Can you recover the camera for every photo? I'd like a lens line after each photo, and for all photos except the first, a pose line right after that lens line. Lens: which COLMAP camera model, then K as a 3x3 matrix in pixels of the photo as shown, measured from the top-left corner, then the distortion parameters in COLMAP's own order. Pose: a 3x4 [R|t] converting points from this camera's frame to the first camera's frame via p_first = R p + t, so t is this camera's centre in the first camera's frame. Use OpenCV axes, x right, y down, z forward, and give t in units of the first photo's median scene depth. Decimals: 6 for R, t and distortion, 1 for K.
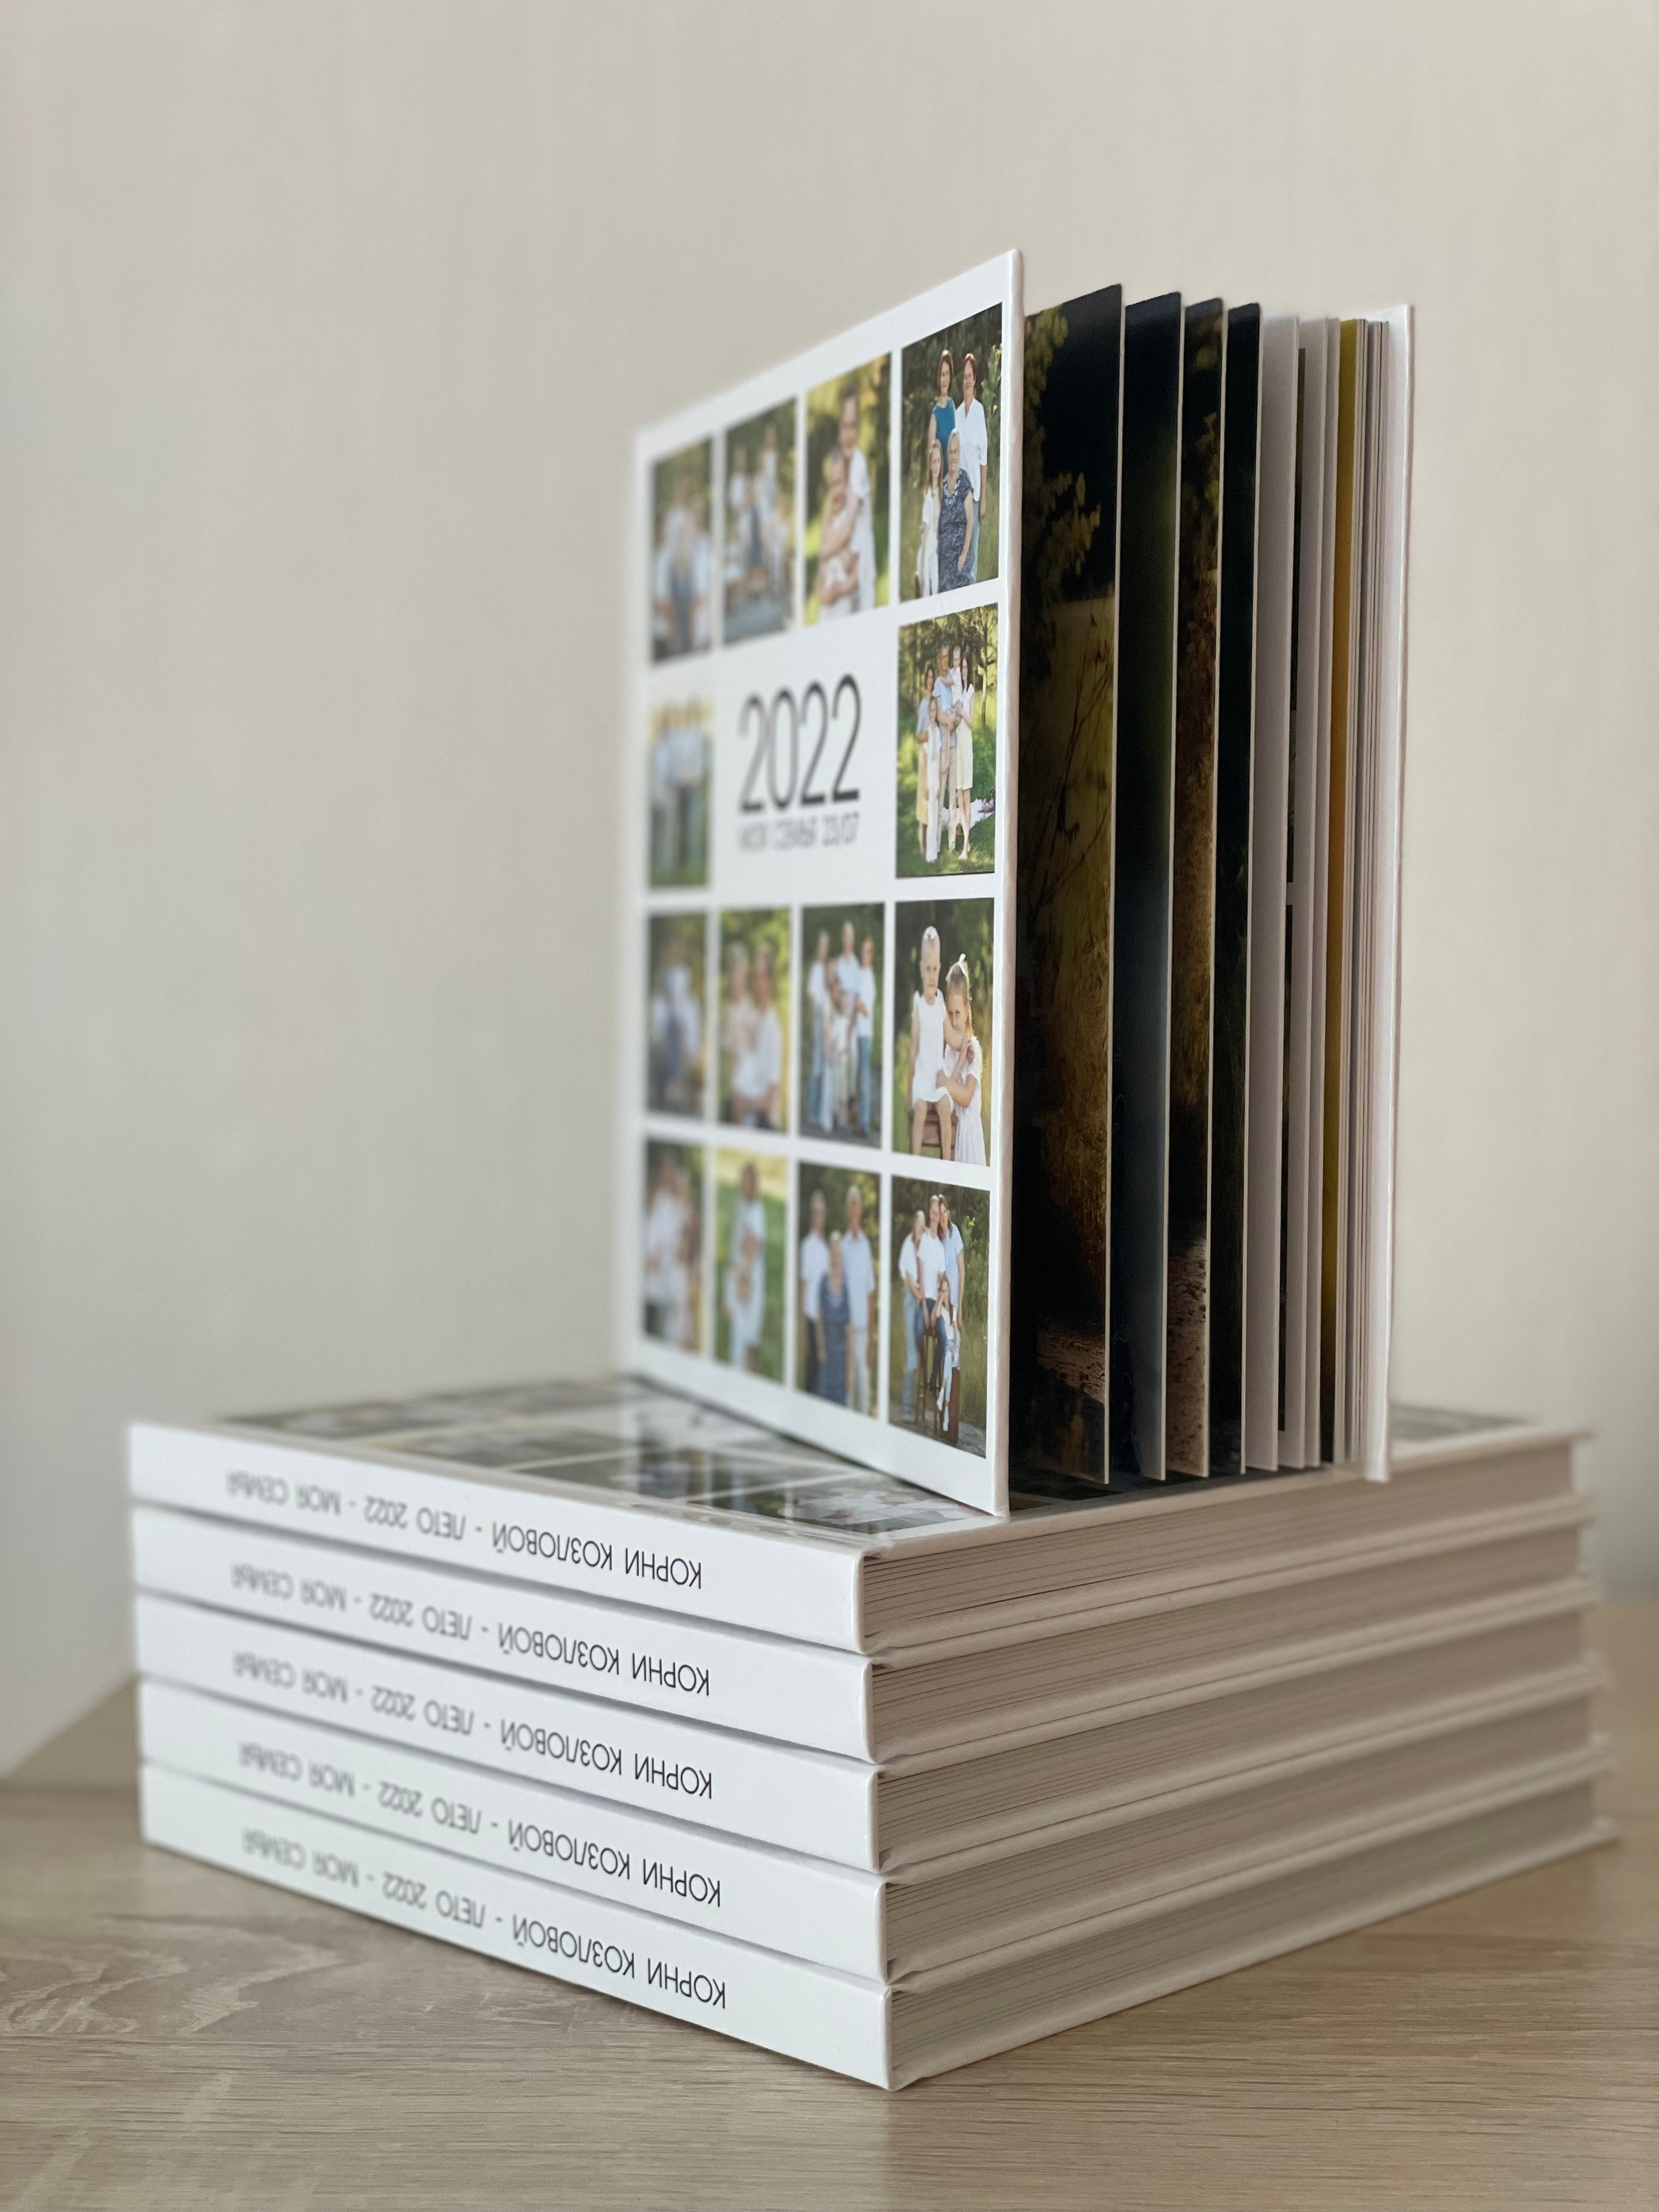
lens RADIAL K [[3371.6, 0, 829.5], [0, 3371.6, 1106.0], [0, 0, 1]] dist [0.022159, 0.038693]
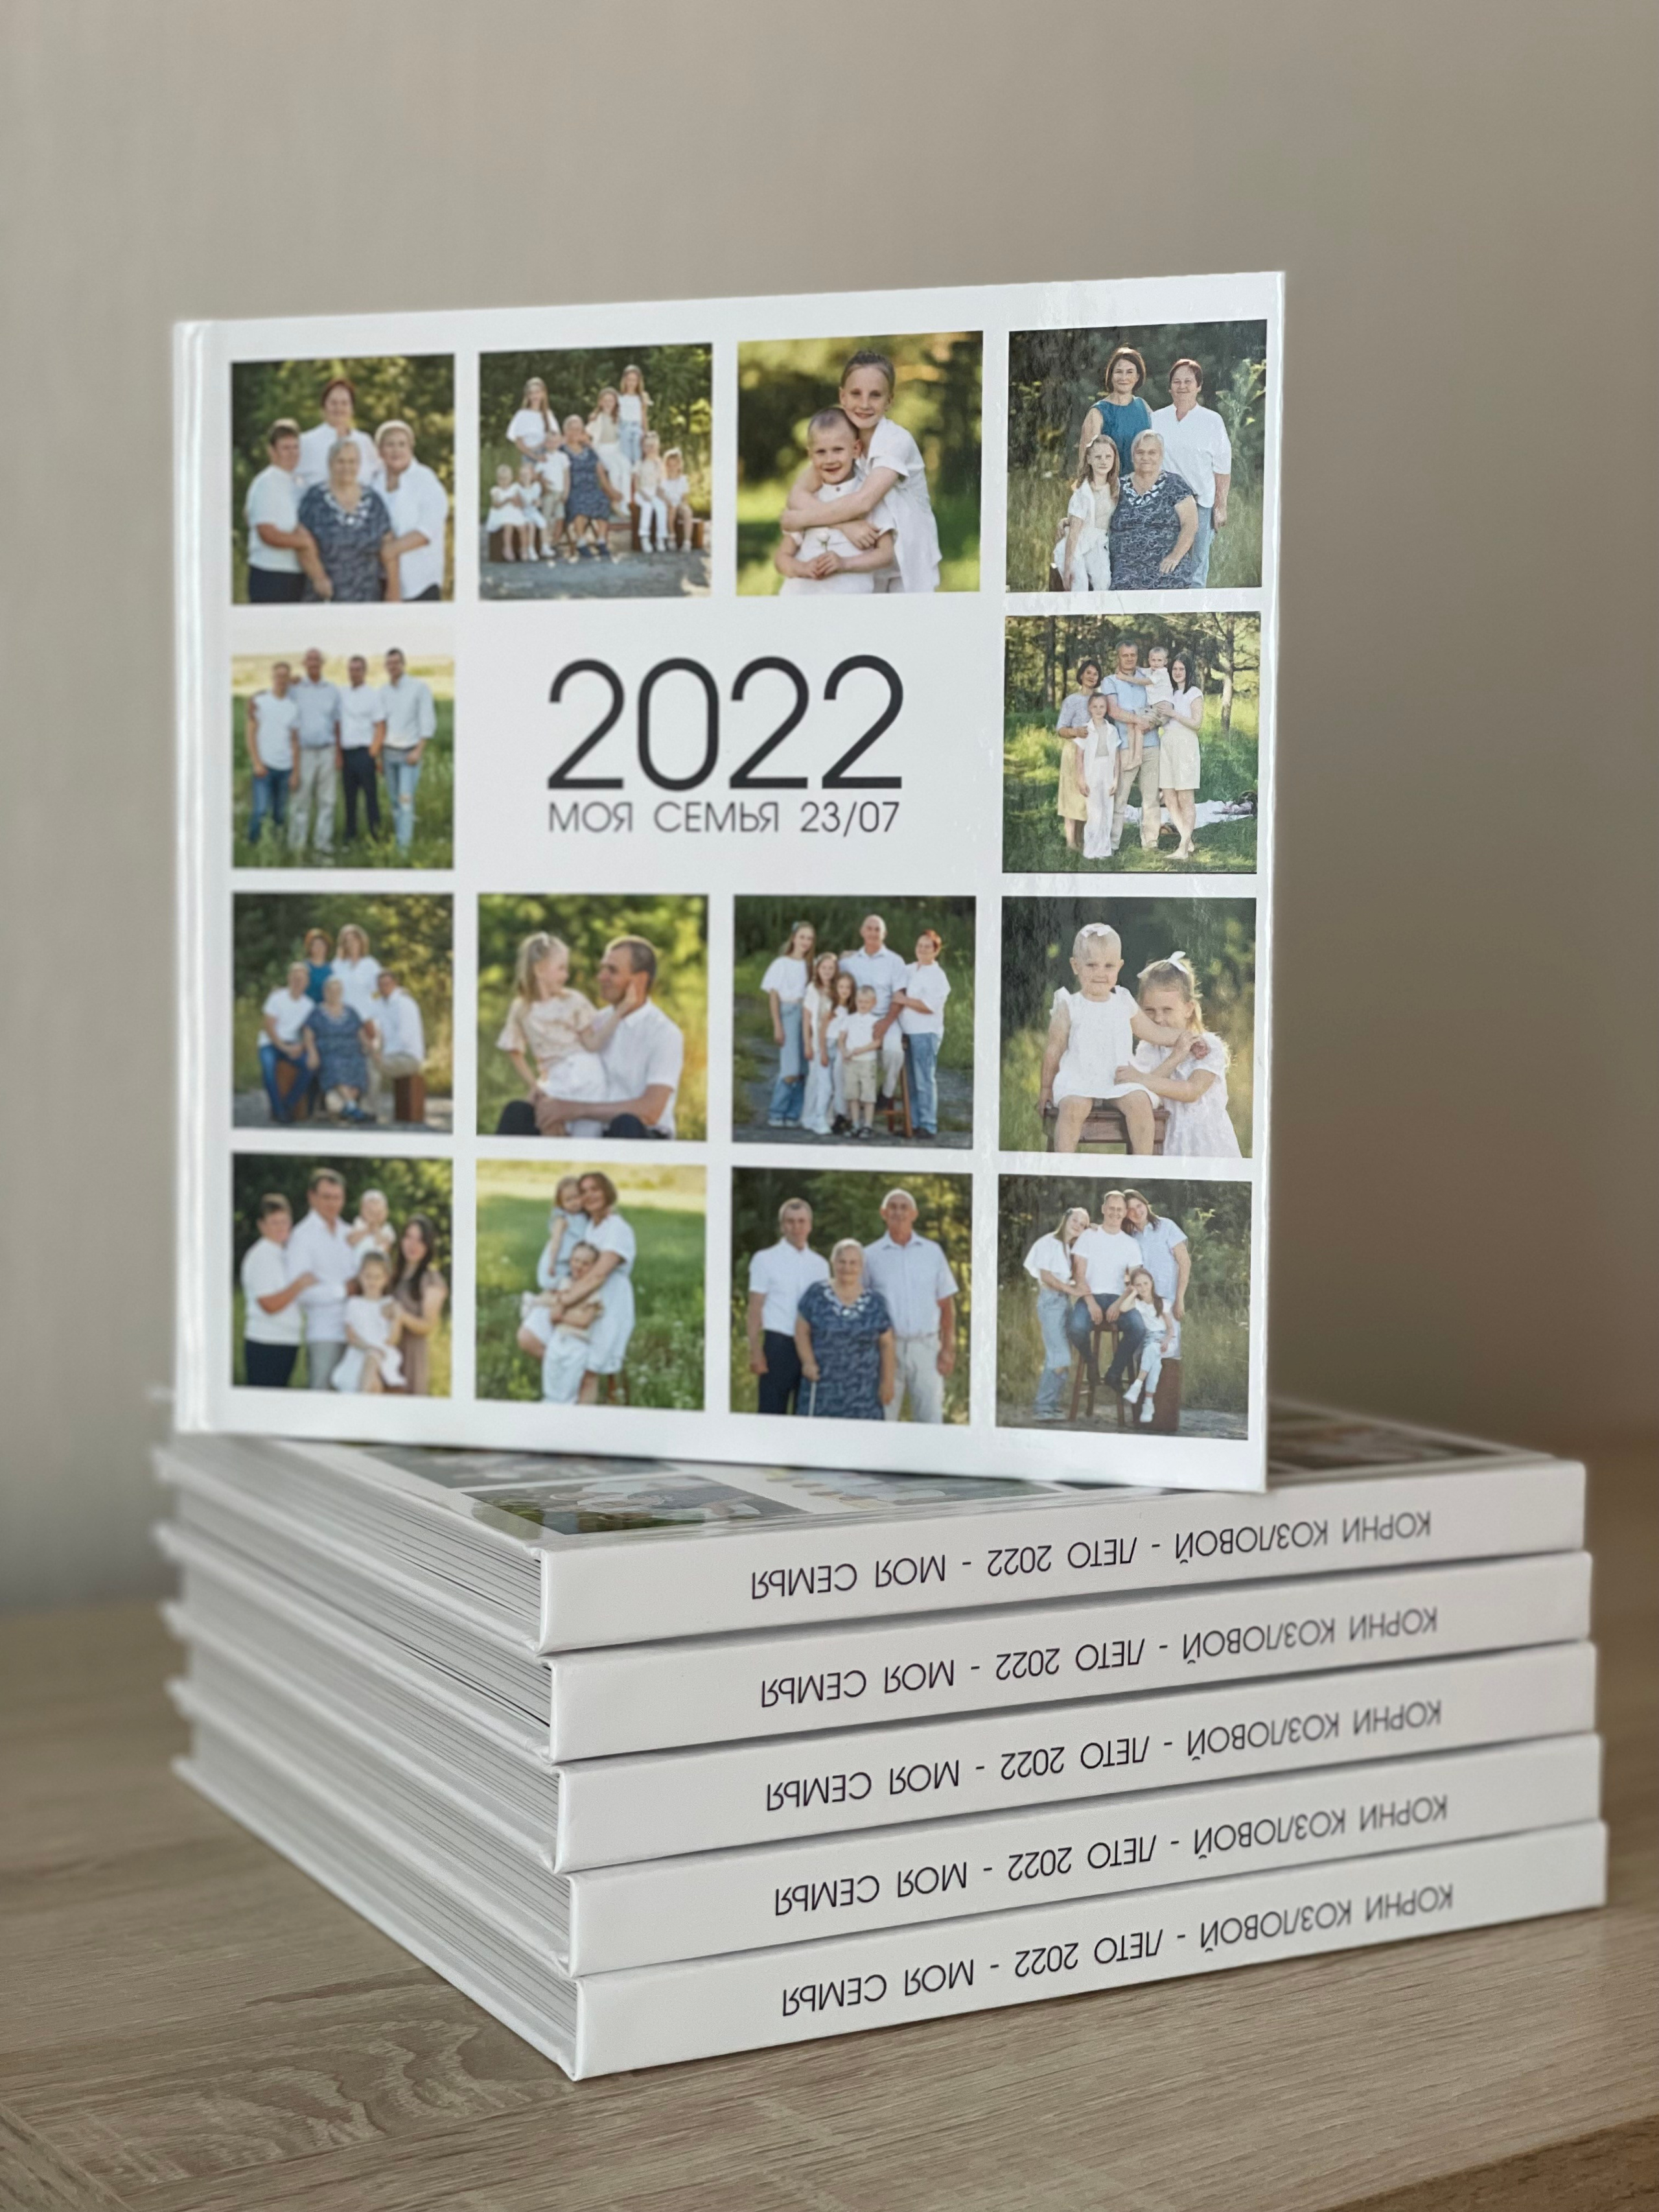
lens RADIAL K [[3371.6, 0, 829.5], [0, 3371.6, 1106.0], [0, 0, 1]] dist [0.022159, 0.038693]
pose [[0.600346, -0.052043, 0.798045, -0.798004], [0.031690, 0.998645, 0.041285, -0.041805], [-0.799112, 0.000505, 0.601181, 0.450012]]
